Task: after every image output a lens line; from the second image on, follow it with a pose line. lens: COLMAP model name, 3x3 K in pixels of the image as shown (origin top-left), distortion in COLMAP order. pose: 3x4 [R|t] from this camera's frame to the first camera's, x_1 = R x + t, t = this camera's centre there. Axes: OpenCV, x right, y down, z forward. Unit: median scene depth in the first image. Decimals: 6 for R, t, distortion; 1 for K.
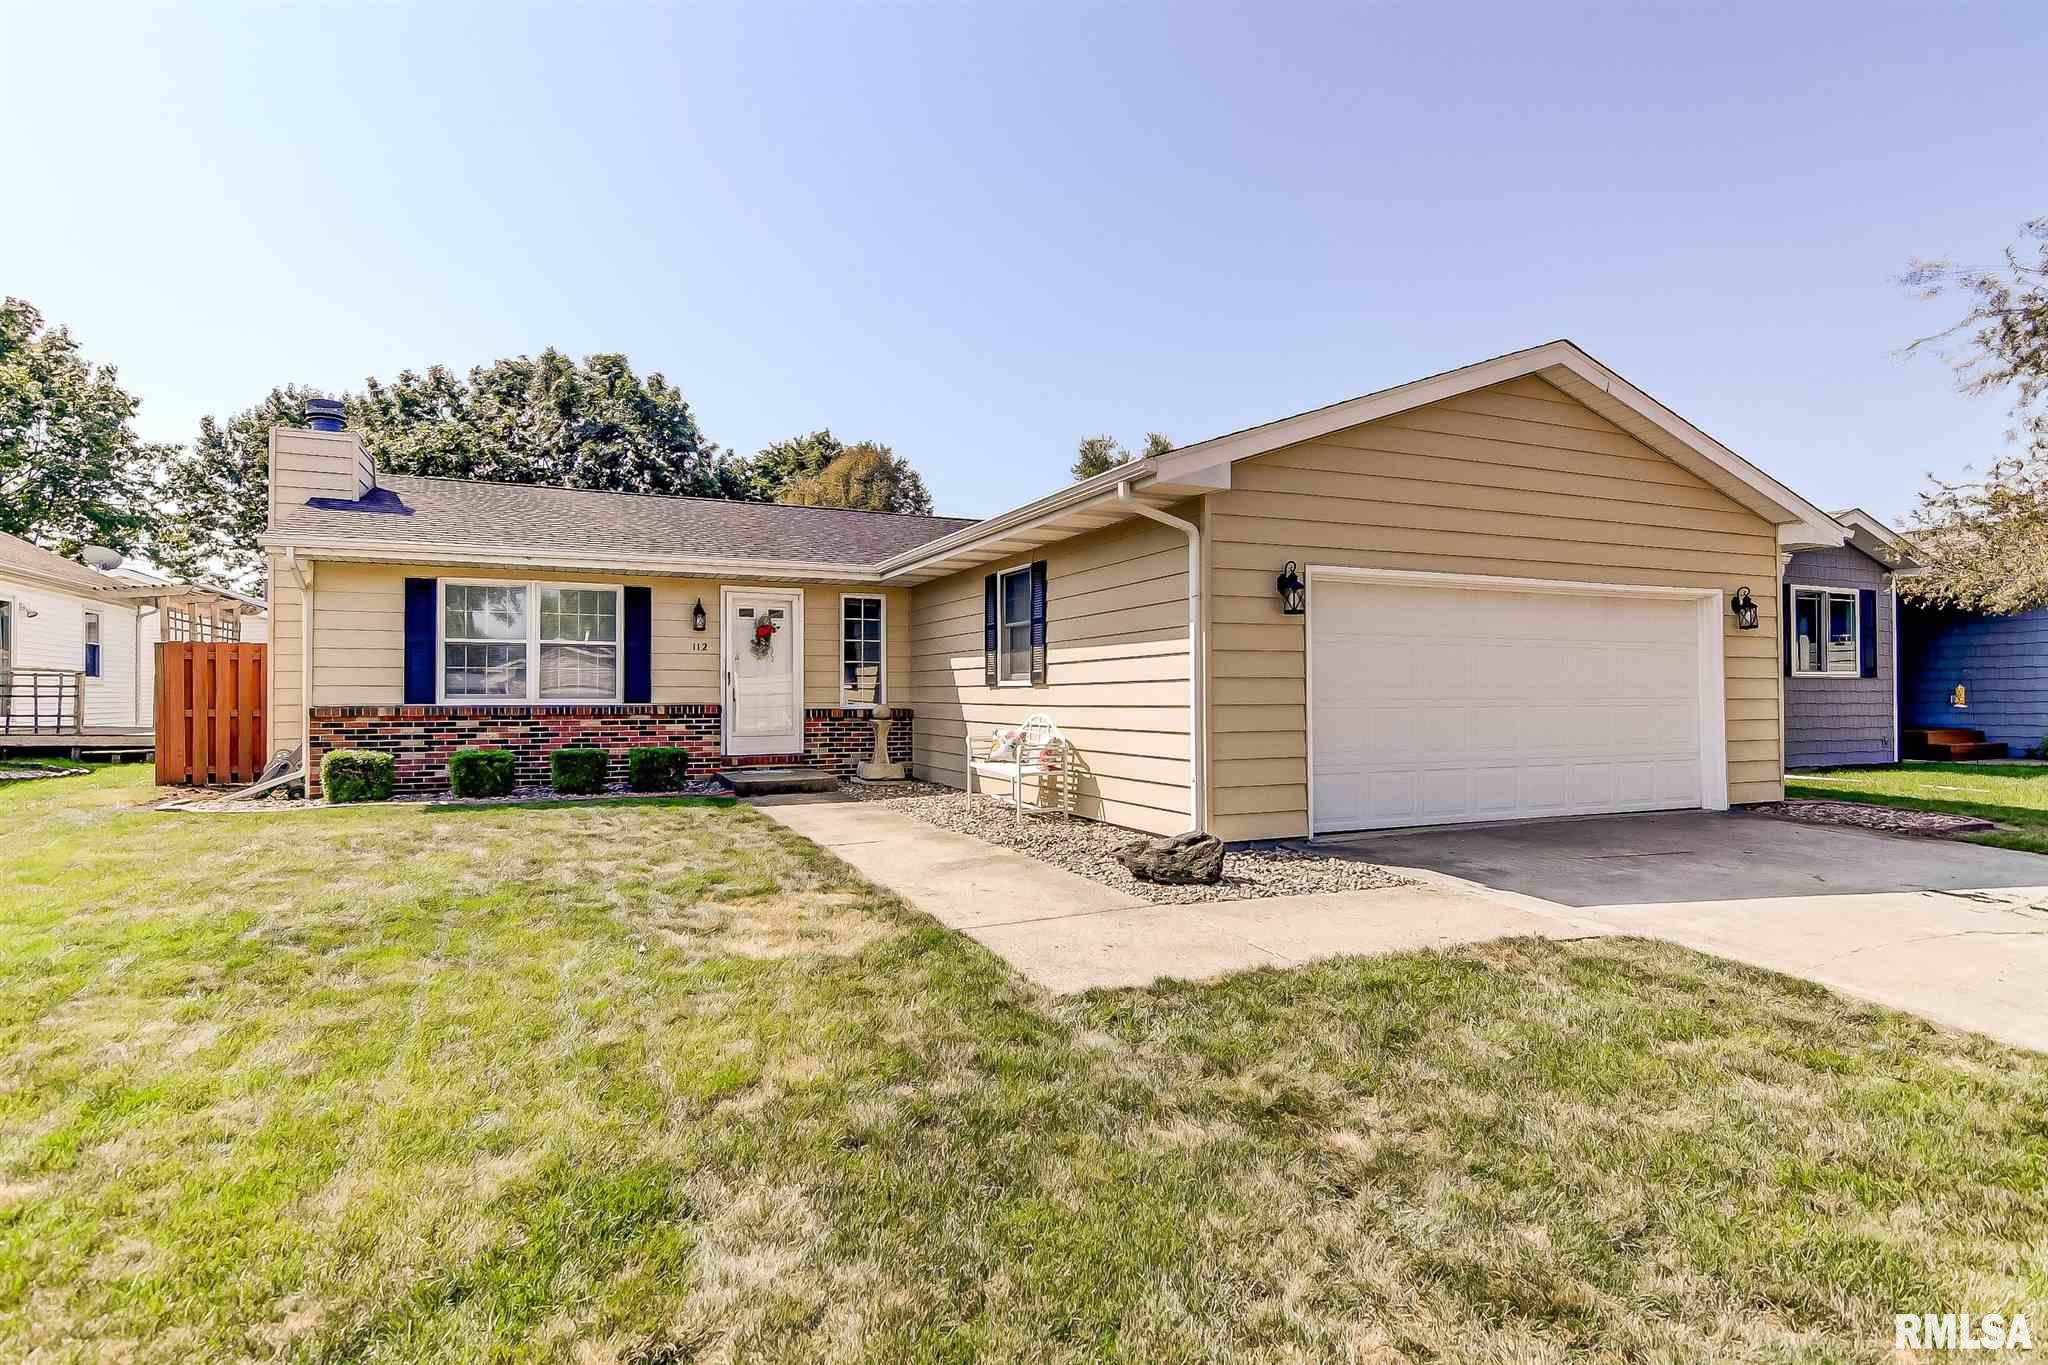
lens RADIAL K [[1004.9, 0, 1061.4], [0, 1004.9, 680.6], [0, 0, 1]] dist [0.000582, -0.000707]
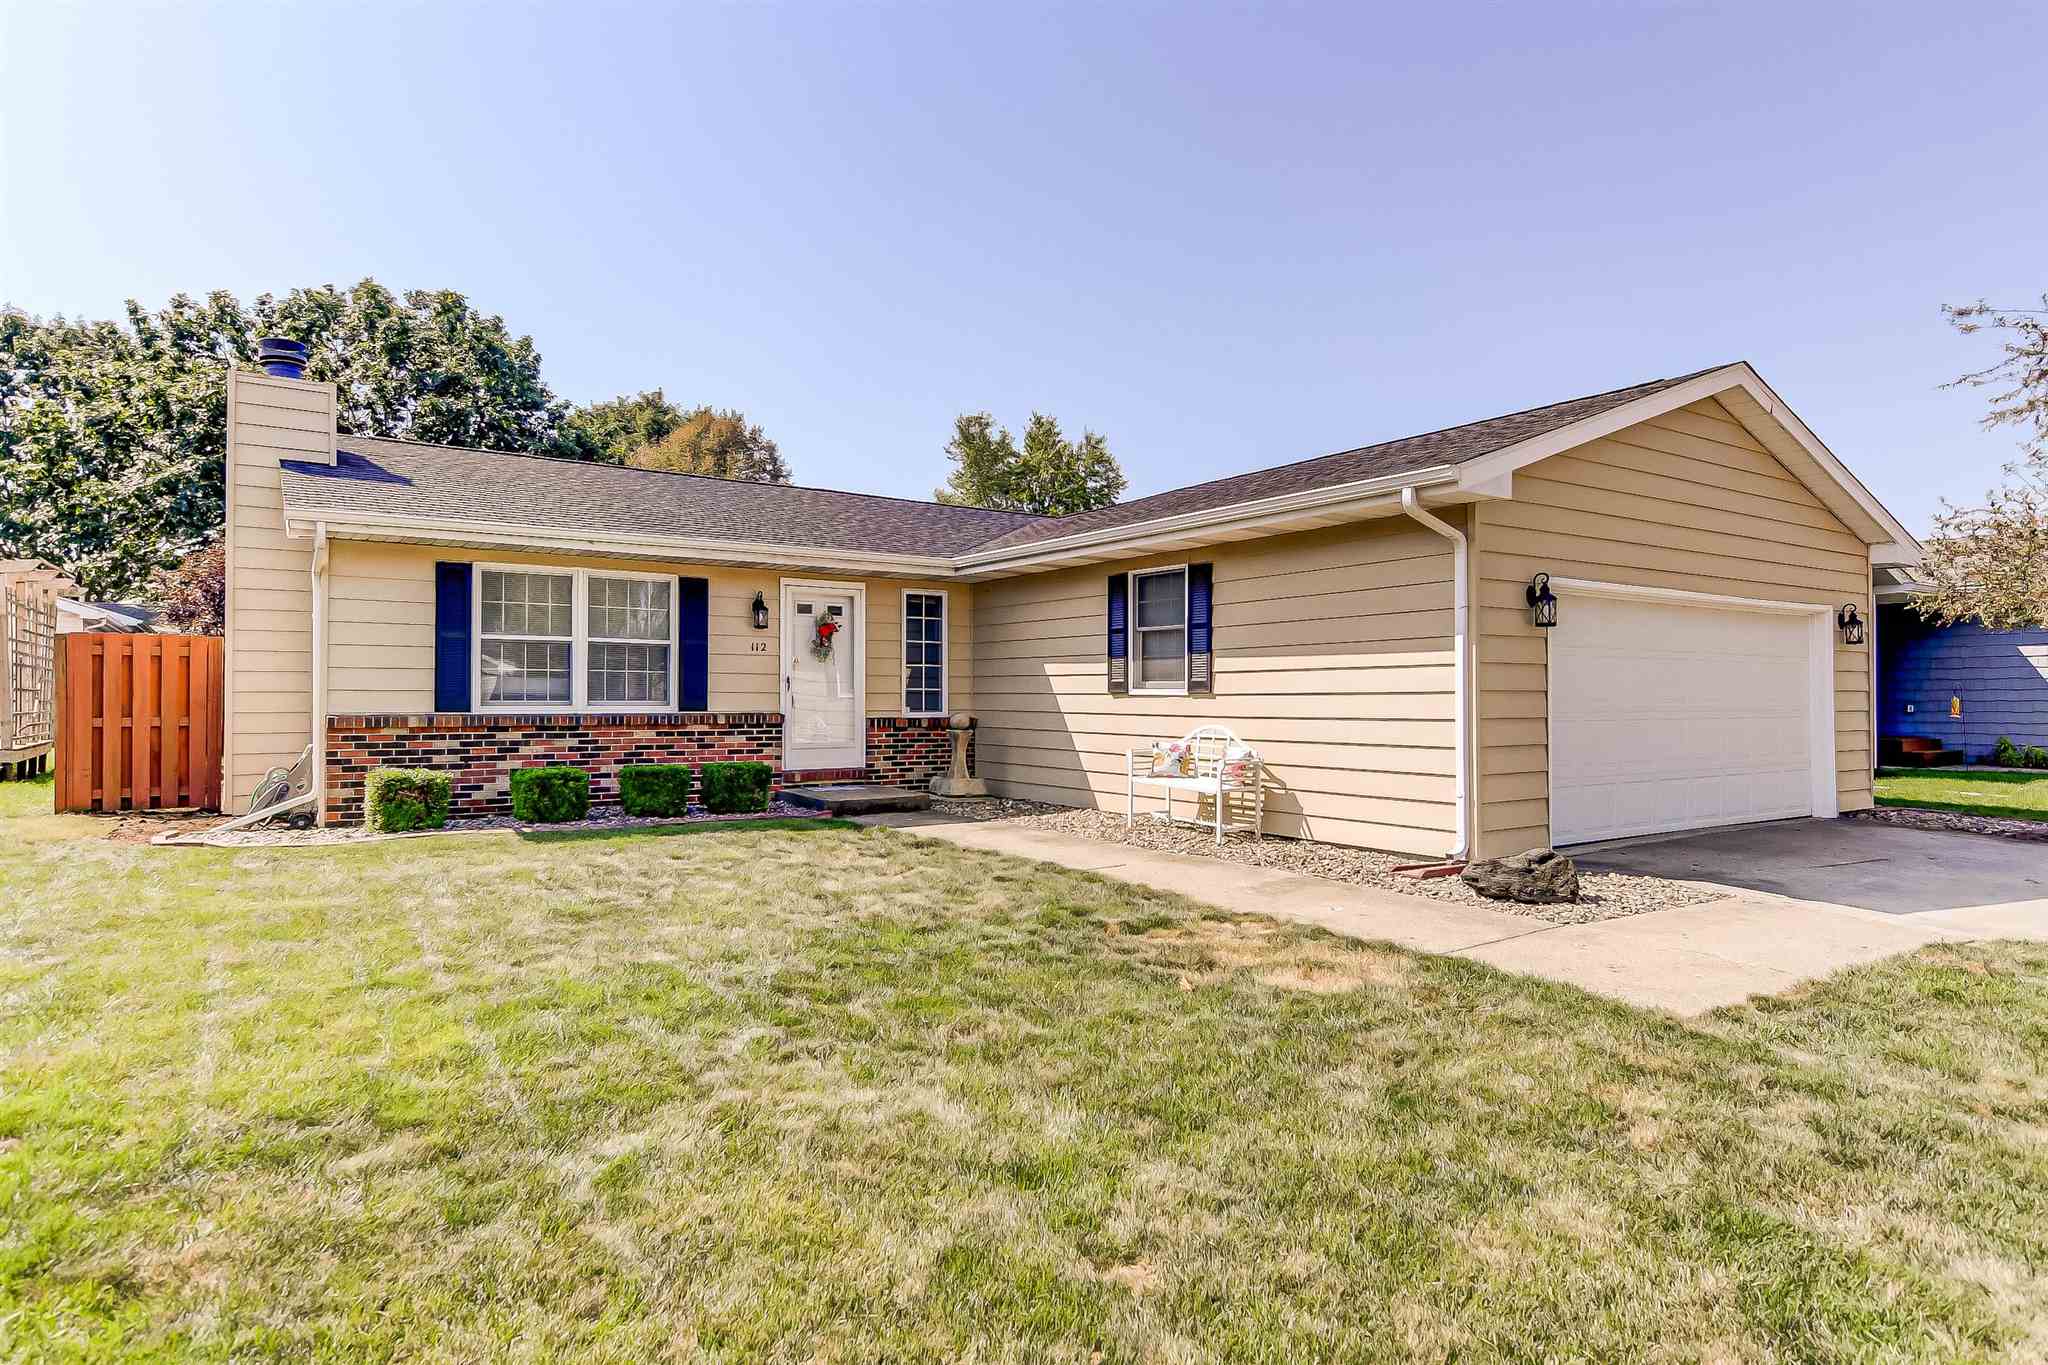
lens RADIAL K [[1110.2, 0, 1024.0], [0, 1110.2, 682.5], [0, 0, 1]] dist [-0.002370, -0.000232]
pose [[0.985664, 0.006711, 0.168584, -0.303363], [-0.007222, 0.999971, 0.002418, -0.006843], [-0.168563, -0.003601, 0.985684, 0.006971]]
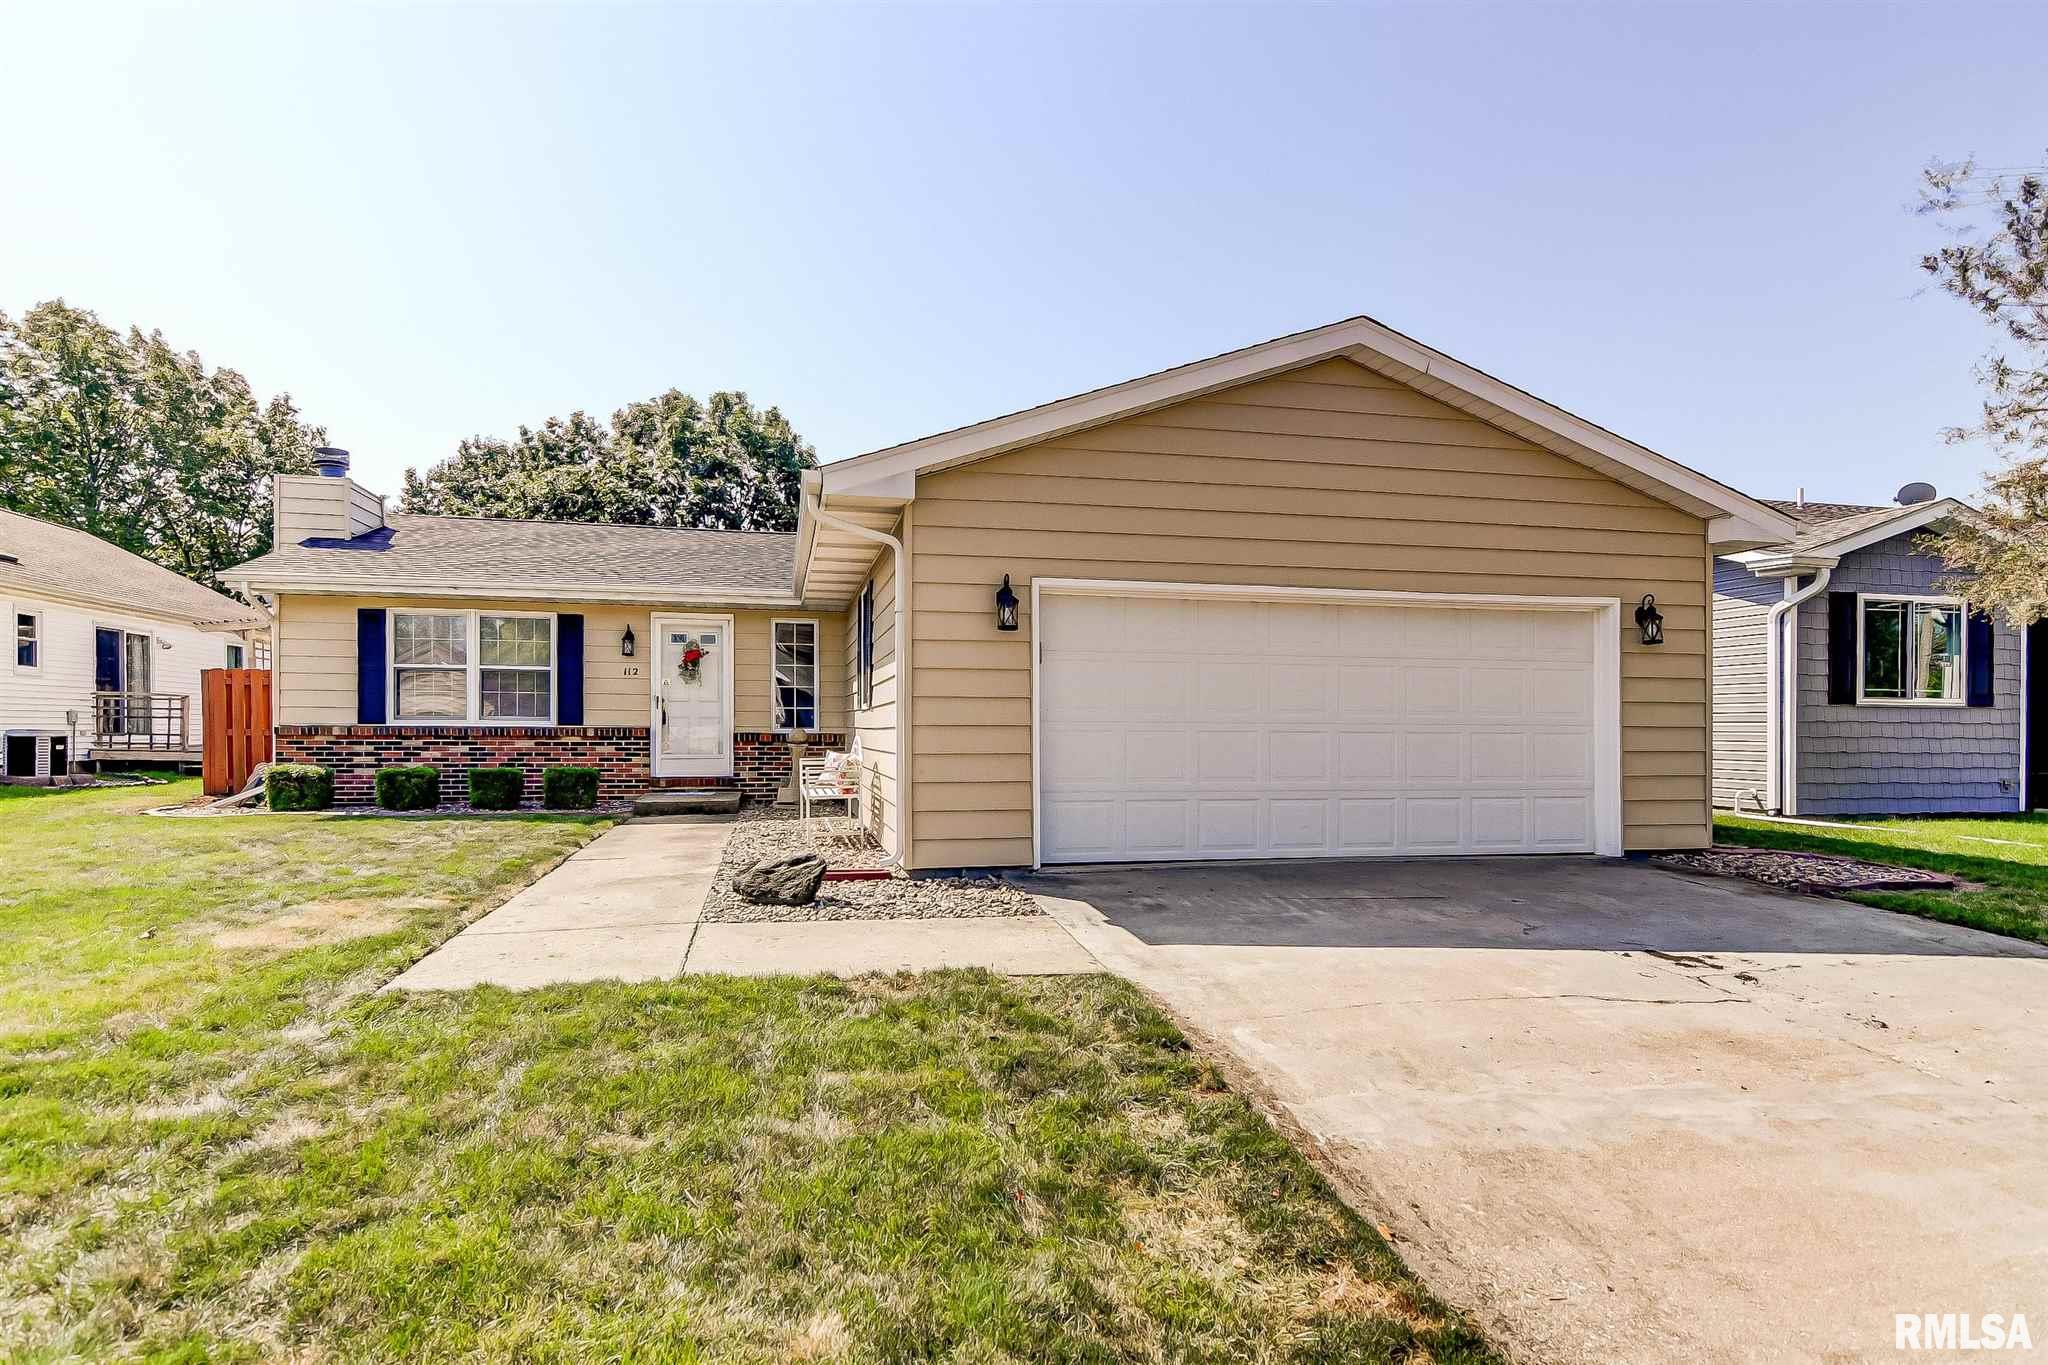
lens RADIAL K [[1052.8, 0, 1104.2], [0, 1052.8, 732.4], [0, 0, 1]] dist [0.001503, 0.000513]
pose [[0.980823, 0.007950, -0.194737, 0.339528], [-0.004731, 0.999844, 0.016991, 0.008403], [0.194842, -0.015744, 0.980708, 0.031448]]
